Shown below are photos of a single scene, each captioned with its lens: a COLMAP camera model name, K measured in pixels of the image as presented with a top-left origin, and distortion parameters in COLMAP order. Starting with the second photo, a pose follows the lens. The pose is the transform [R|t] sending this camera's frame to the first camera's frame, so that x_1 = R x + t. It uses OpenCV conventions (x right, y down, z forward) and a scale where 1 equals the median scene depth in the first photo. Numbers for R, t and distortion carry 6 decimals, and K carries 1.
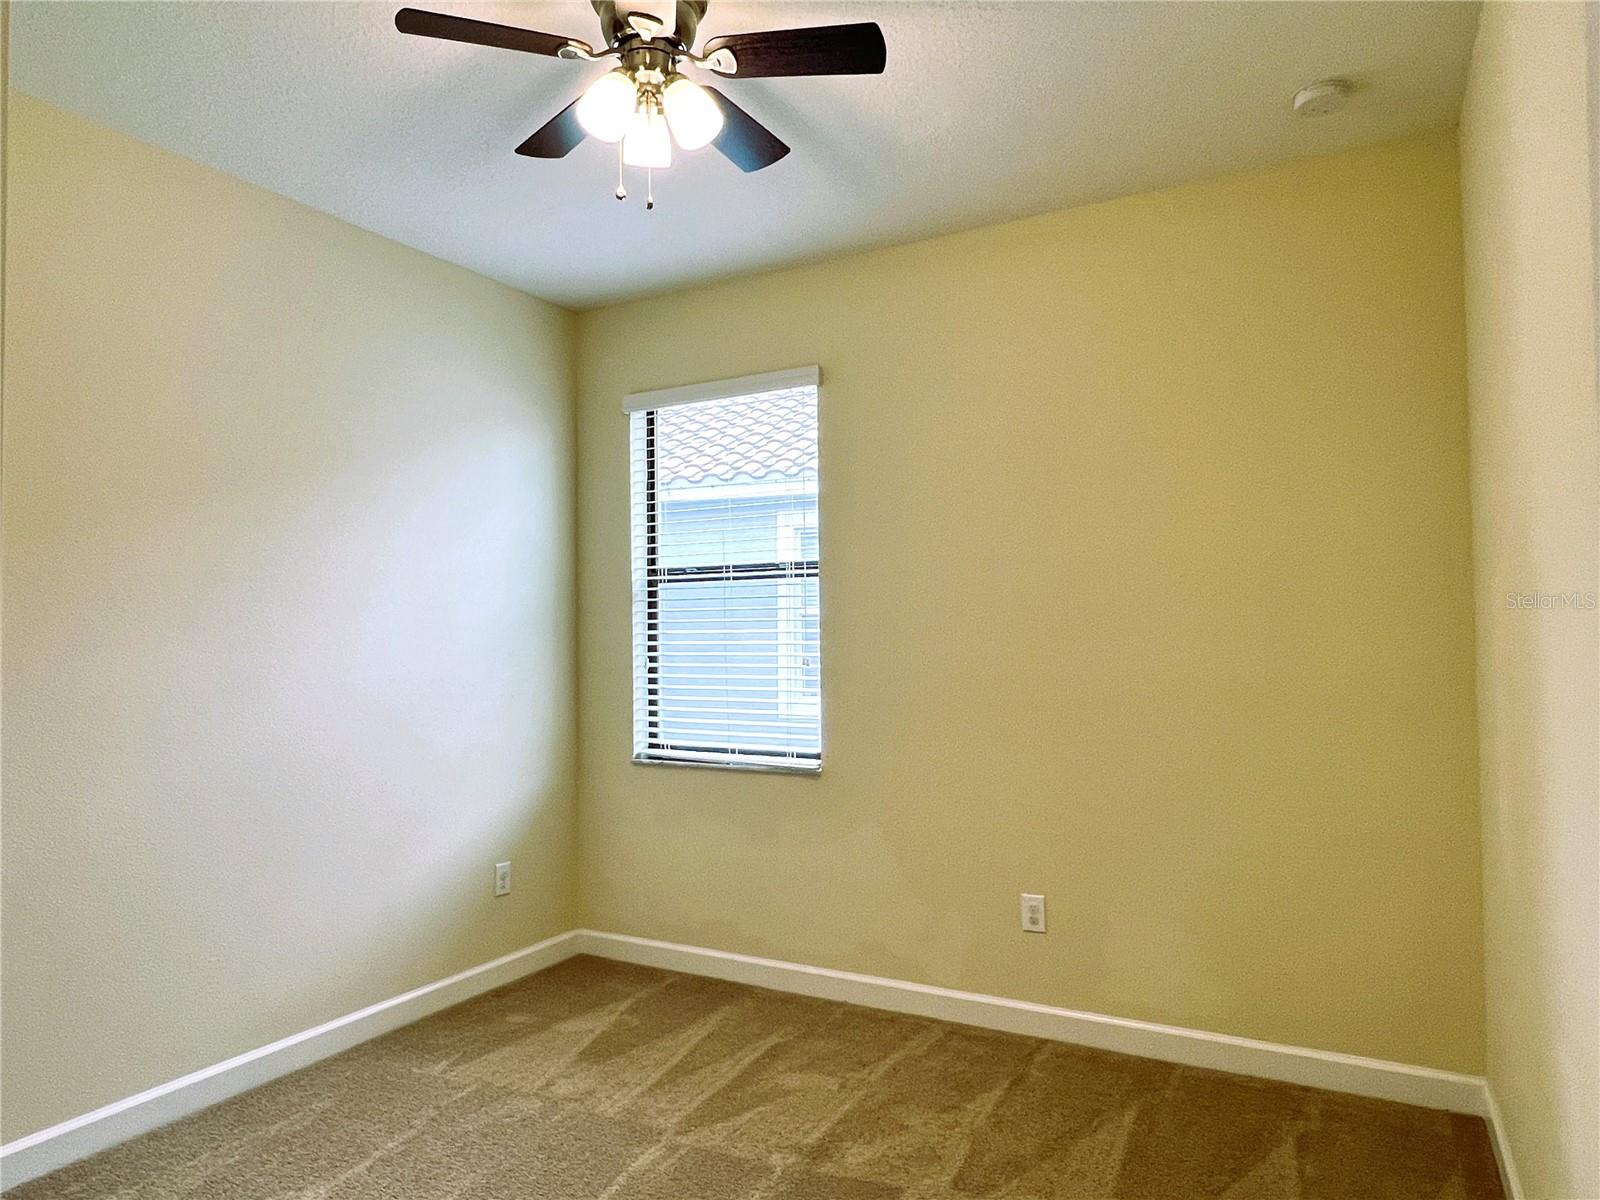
lens RADIAL K [[1037.8, 0, 785.3], [0, 1037.8, 601.8], [0, 0, 1]] dist [-0.003526, -0.002884]
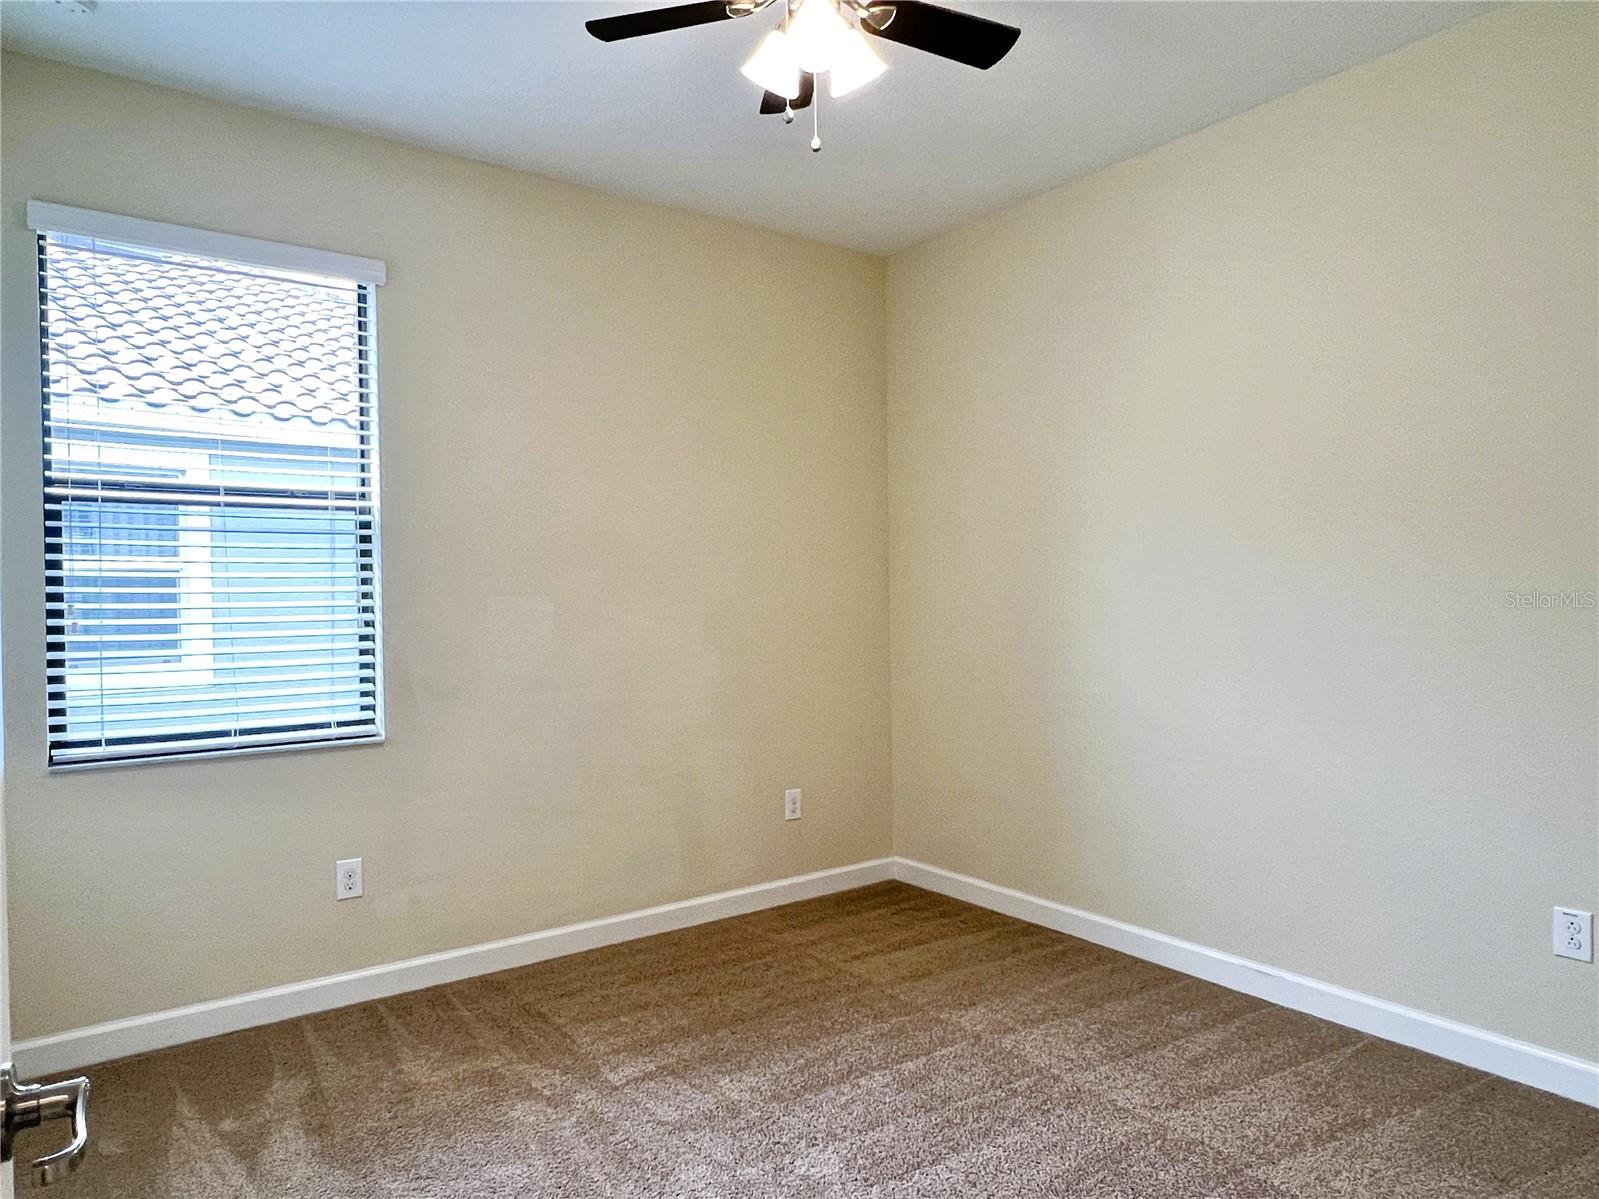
lens RADIAL K [[1043.2, 0, 786.0], [0, 1043.2, 602.9], [0, 0, 1]] dist [-0.003689, -0.000974]
pose [[0.410353, -0.011217, 0.911858, -0.598978], [-0.030005, 0.999217, 0.025795, 0.017668], [-0.911433, -0.037945, 0.409695, 0.336616]]
